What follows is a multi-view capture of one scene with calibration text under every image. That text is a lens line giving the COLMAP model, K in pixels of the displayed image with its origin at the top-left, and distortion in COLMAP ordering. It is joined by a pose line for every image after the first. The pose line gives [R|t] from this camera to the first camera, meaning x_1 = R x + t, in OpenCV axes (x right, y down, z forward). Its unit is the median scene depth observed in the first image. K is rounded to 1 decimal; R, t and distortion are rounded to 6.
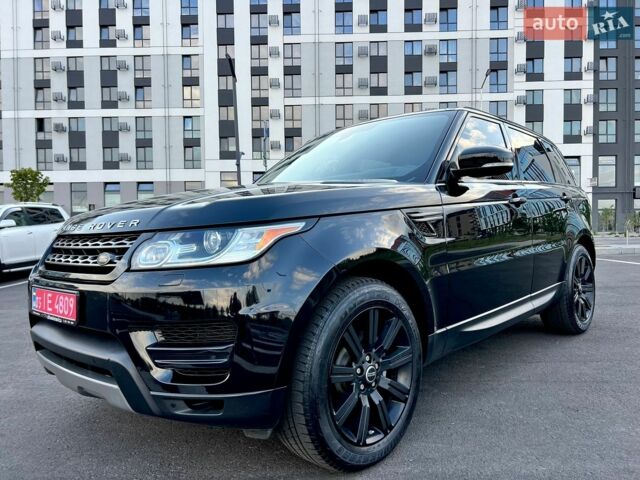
lens RADIAL K [[483.7, 0, 323.6], [0, 483.7, 245.7], [0, 0, 1]] dist [0.048373, -0.050906]
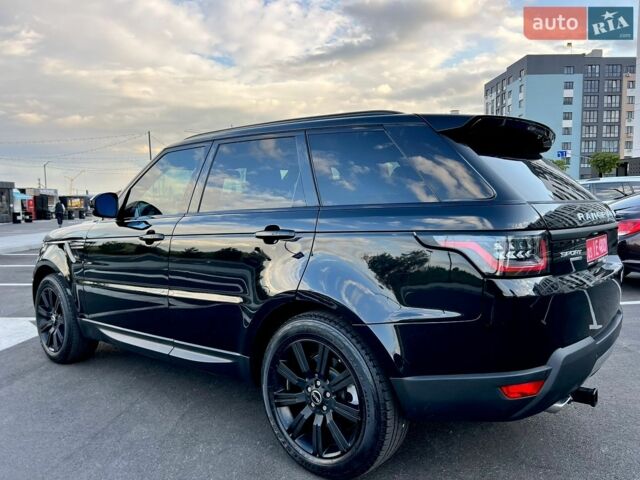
lens RADIAL K [[483.7, 0, 319.1], [0, 483.7, 241.6], [0, 0, 1]] dist [0.048373, -0.050906]
pose [[0.046748, 0.104617, -0.993413, 0.097315], [-0.016776, 0.994442, 0.103936, -0.011945], [0.998766, 0.011807, 0.048243, 0.092823]]
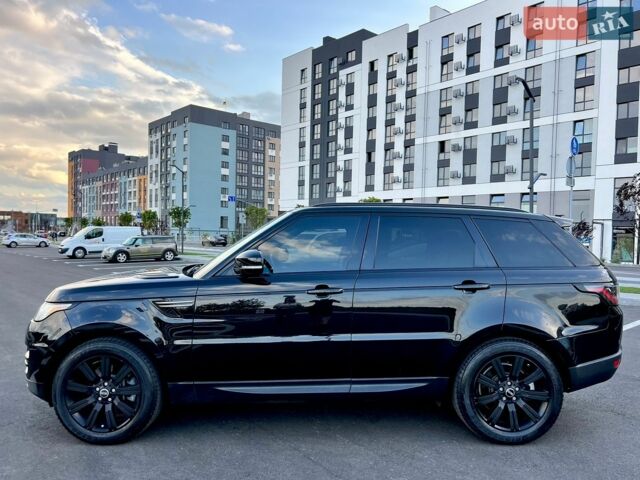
lens RADIAL K [[483.7, 0, 323.2], [0, 483.7, 245.9], [0, 0, 1]] dist [0.048373, -0.050906]
pose [[0.678348, 0.048473, -0.733141, 0.084736], [-0.056413, 0.998312, 0.013809, -0.013357], [0.732572, 0.031992, 0.679937, 0.020675]]
